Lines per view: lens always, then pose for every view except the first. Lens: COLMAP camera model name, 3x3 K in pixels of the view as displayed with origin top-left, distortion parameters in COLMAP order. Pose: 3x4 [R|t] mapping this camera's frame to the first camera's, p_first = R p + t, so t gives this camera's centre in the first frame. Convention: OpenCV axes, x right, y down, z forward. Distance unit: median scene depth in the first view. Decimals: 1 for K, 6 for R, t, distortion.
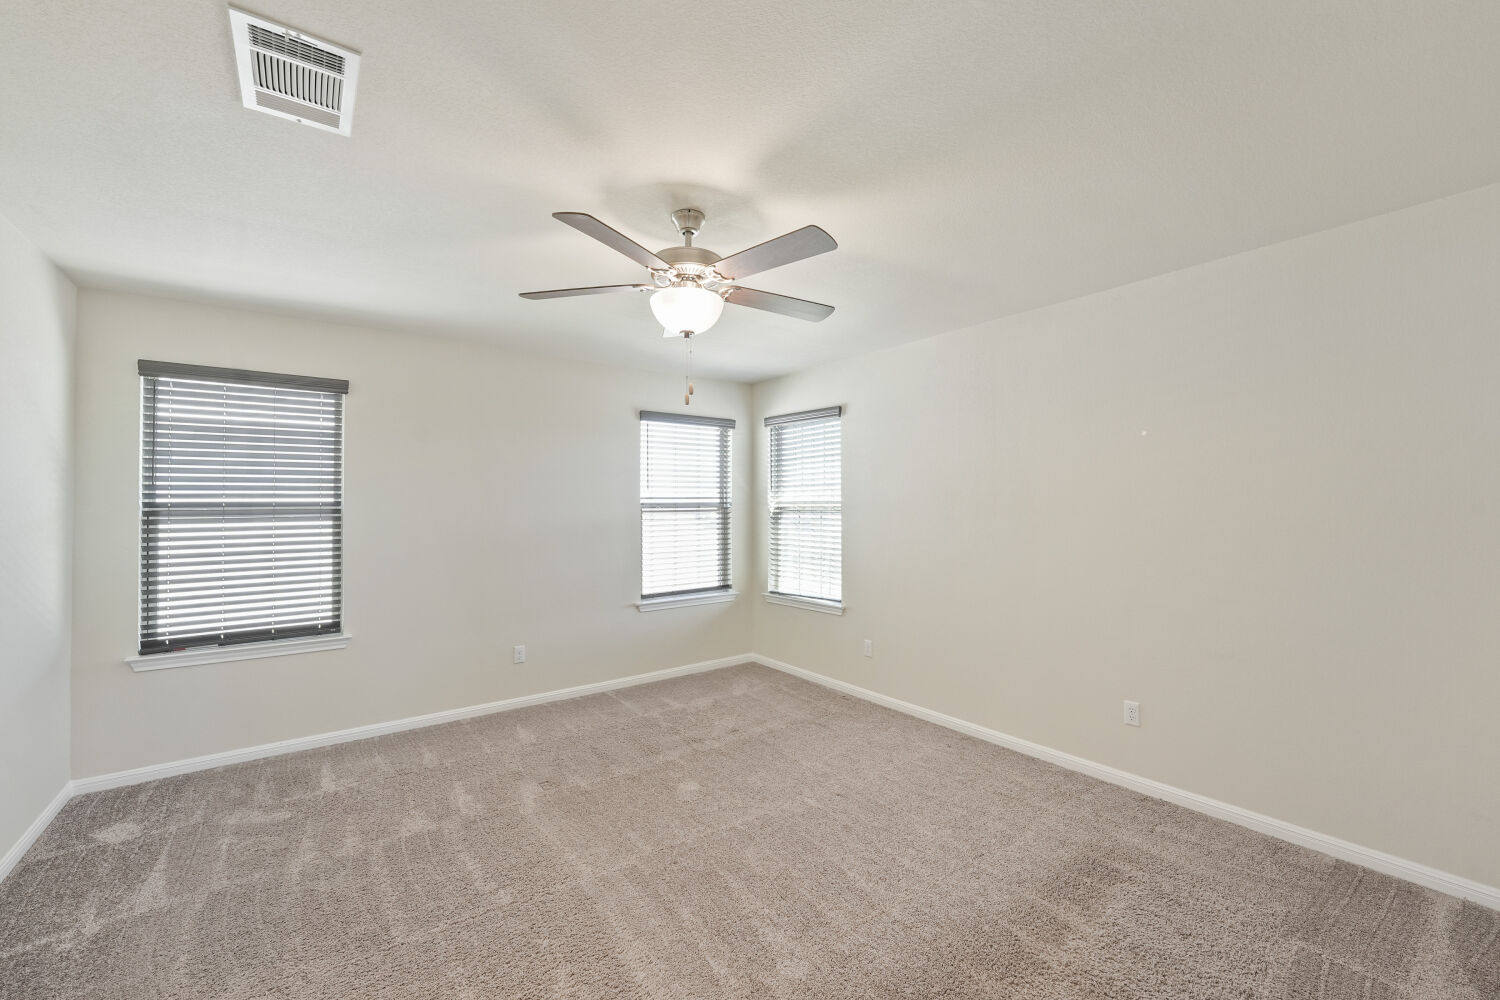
lens RADIAL K [[606.1, 0, 749.1], [0, 606.1, 508.0], [0, 0, 1]] dist [-0.010217, -0.000048]
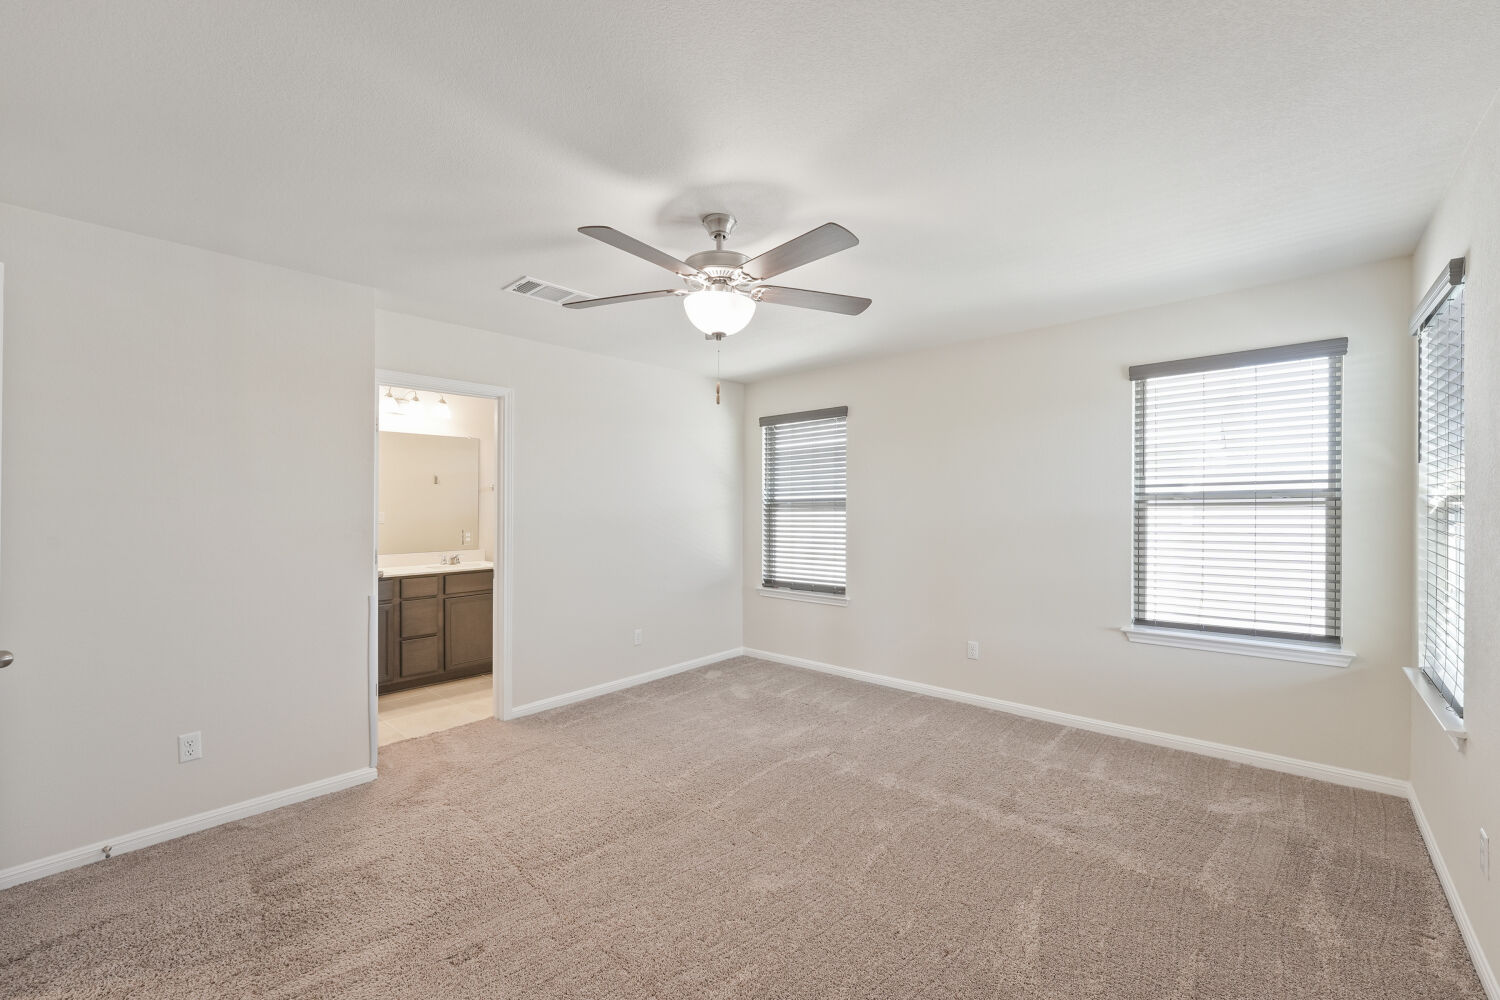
lens RADIAL K [[597.4, 0, 752.7], [0, 597.4, 505.4], [0, 0, 1]] dist [0.015537, -0.000078]
pose [[0.202670, 0.006337, -0.979227, 0.589708], [0.009252, 0.999922, 0.008386, -0.005130], [0.979203, -0.010760, 0.202596, 0.537586]]
